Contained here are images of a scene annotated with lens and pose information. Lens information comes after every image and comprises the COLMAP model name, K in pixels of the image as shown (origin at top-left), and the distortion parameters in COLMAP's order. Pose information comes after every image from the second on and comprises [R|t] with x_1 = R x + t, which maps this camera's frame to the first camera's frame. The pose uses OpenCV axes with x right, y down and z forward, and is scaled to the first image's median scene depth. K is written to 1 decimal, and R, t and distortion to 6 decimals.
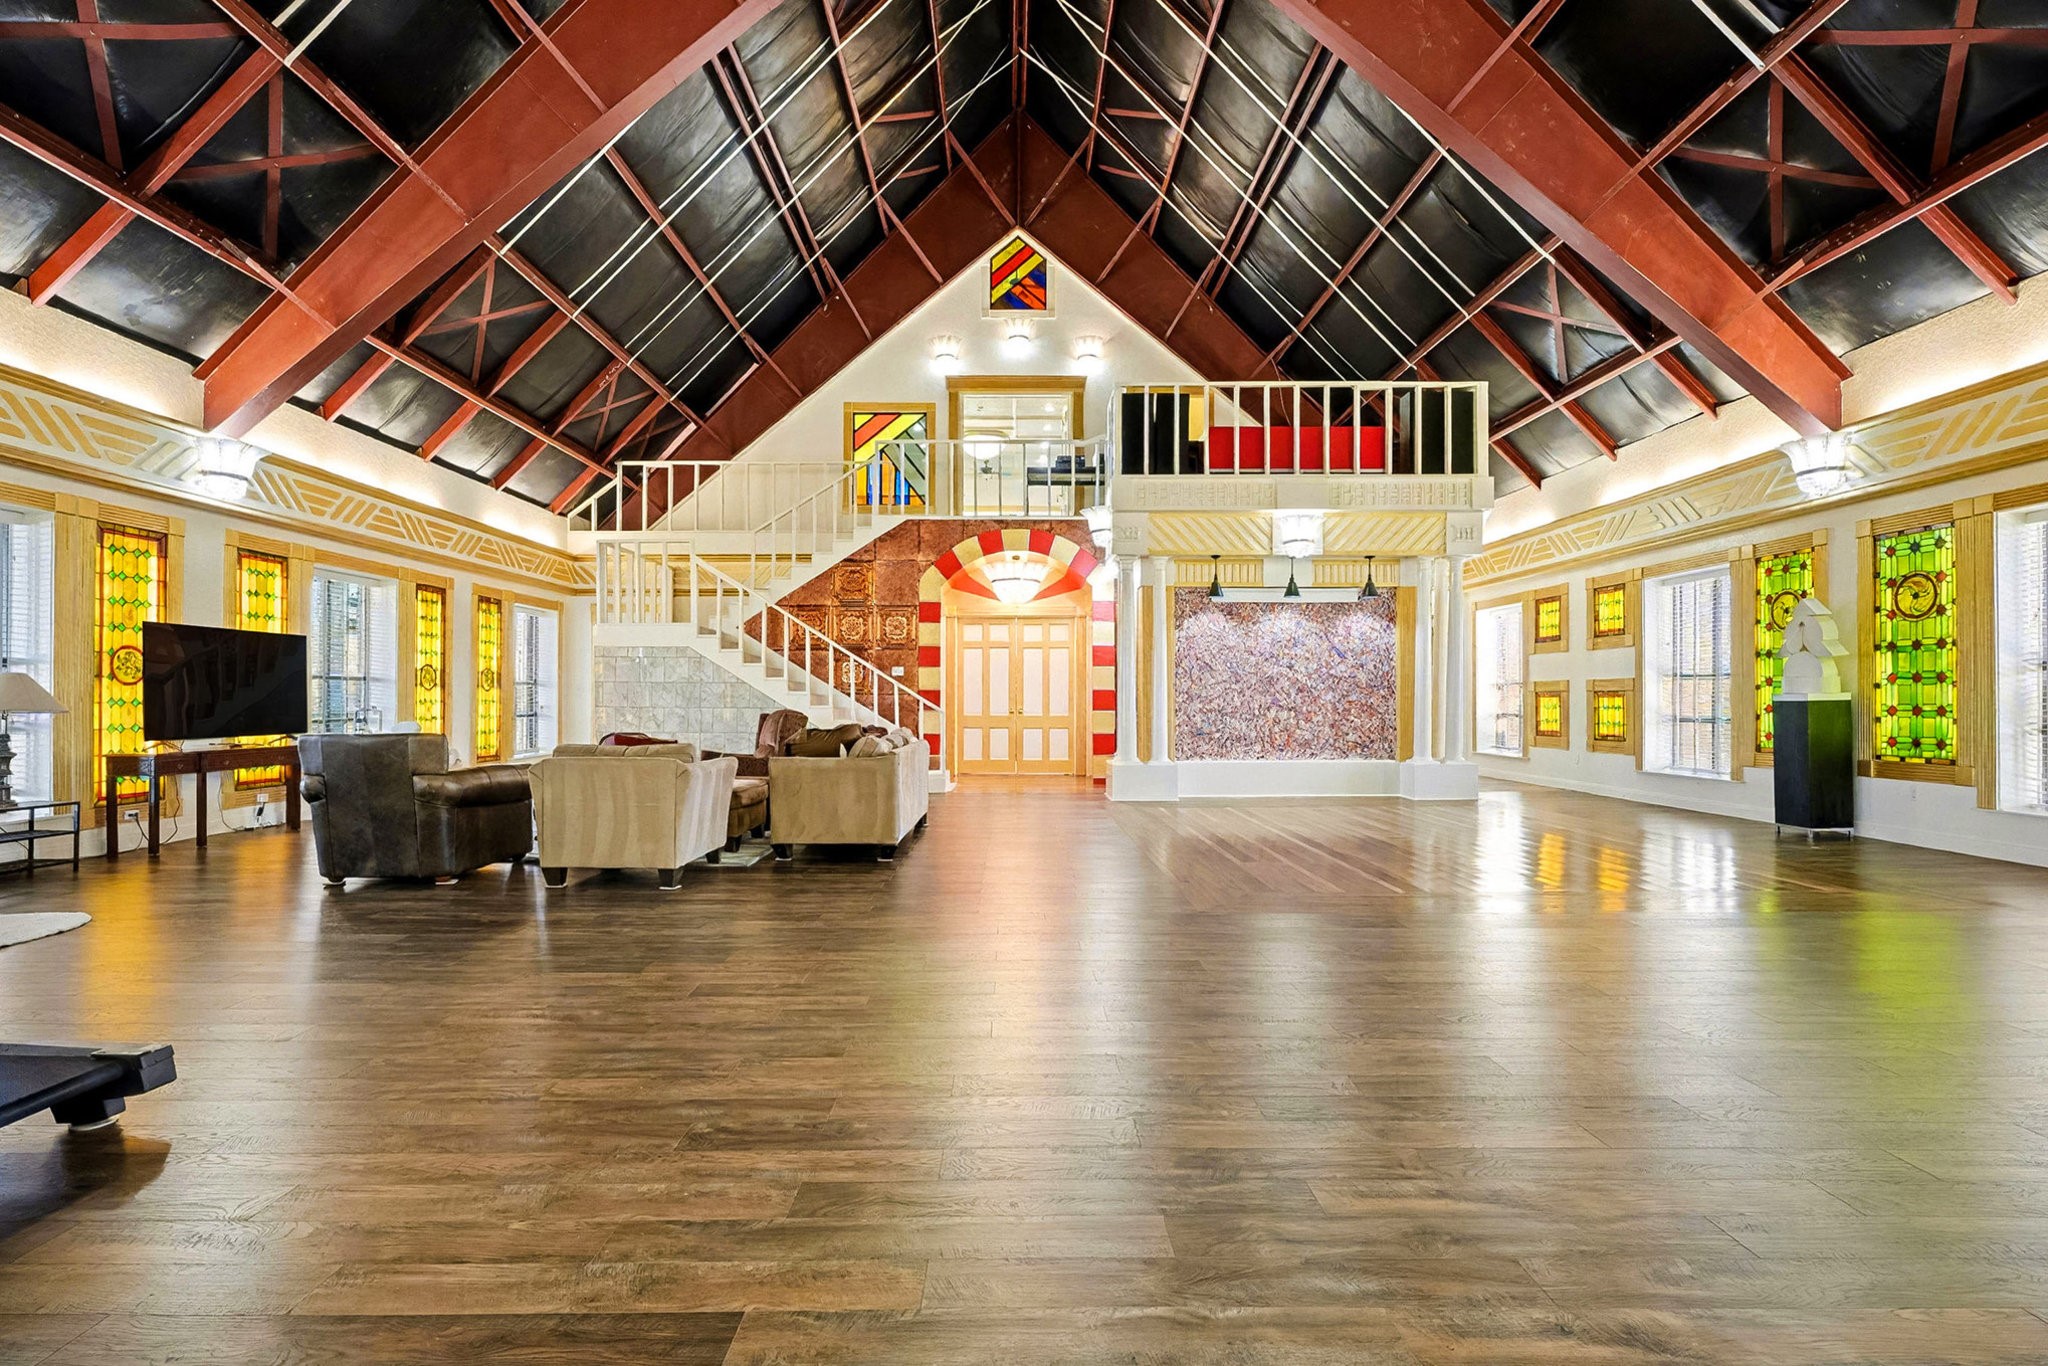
lens RADIAL K [[931.2, 0, 1036.1], [0, 931.2, 692.6], [0, 0, 1]] dist [-0.001186, -0.000129]
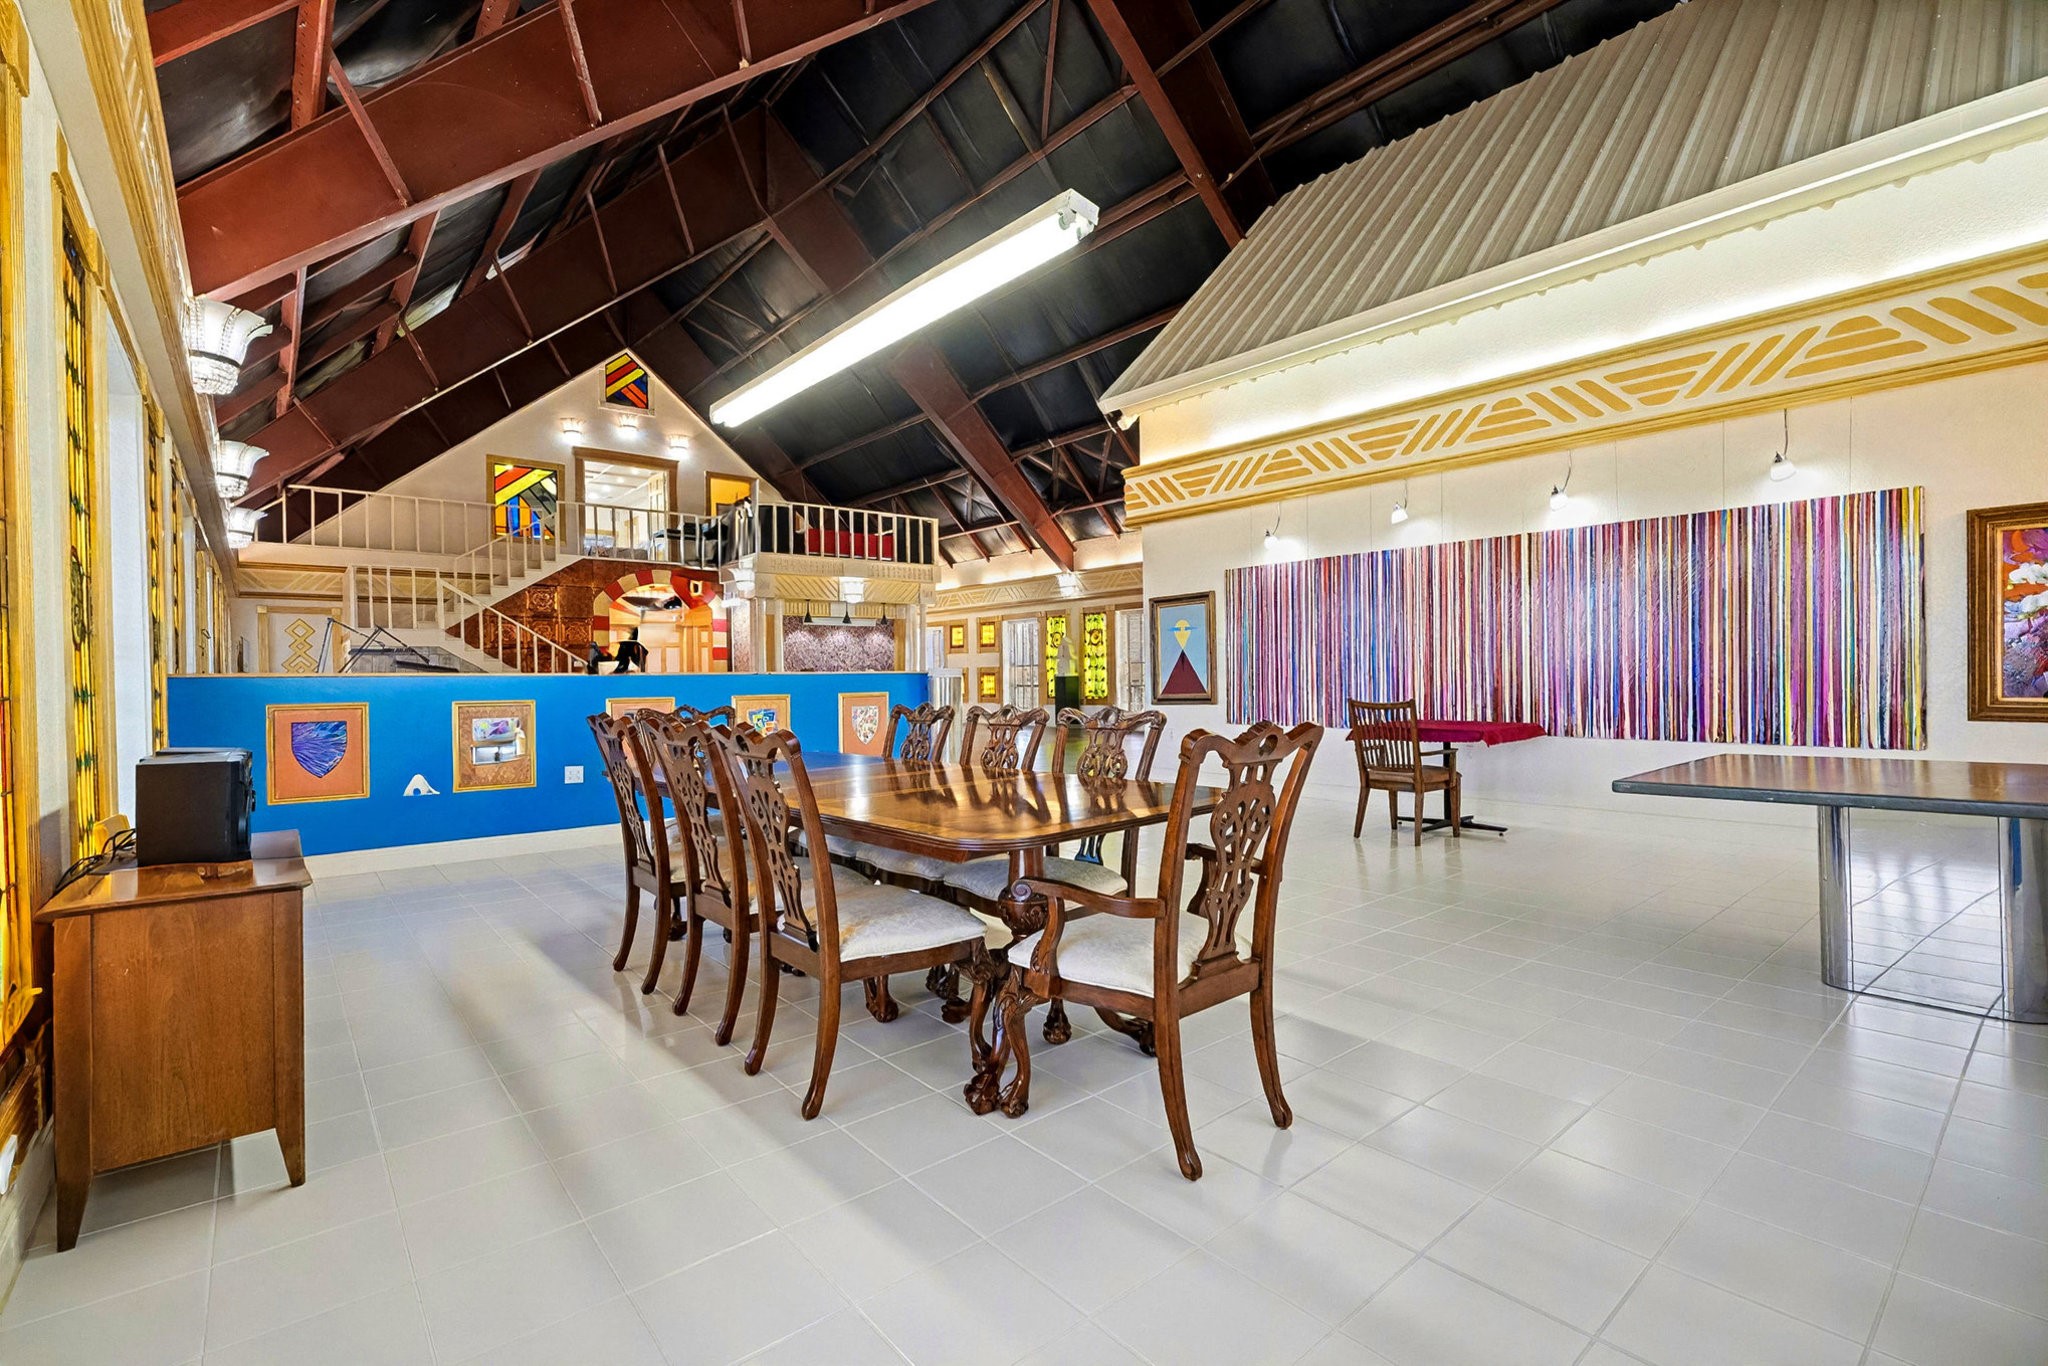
lens RADIAL K [[931.2, 0, 1036.1], [0, 931.2, 692.6], [0, 0, 1]] dist [-0.001186, -0.000129]
pose [[0.768633, -0.023270, 0.639266, -0.624915], [0.012416, 0.999693, 0.021462, -0.001444], [-0.639569, -0.008559, 0.768686, -0.659454]]
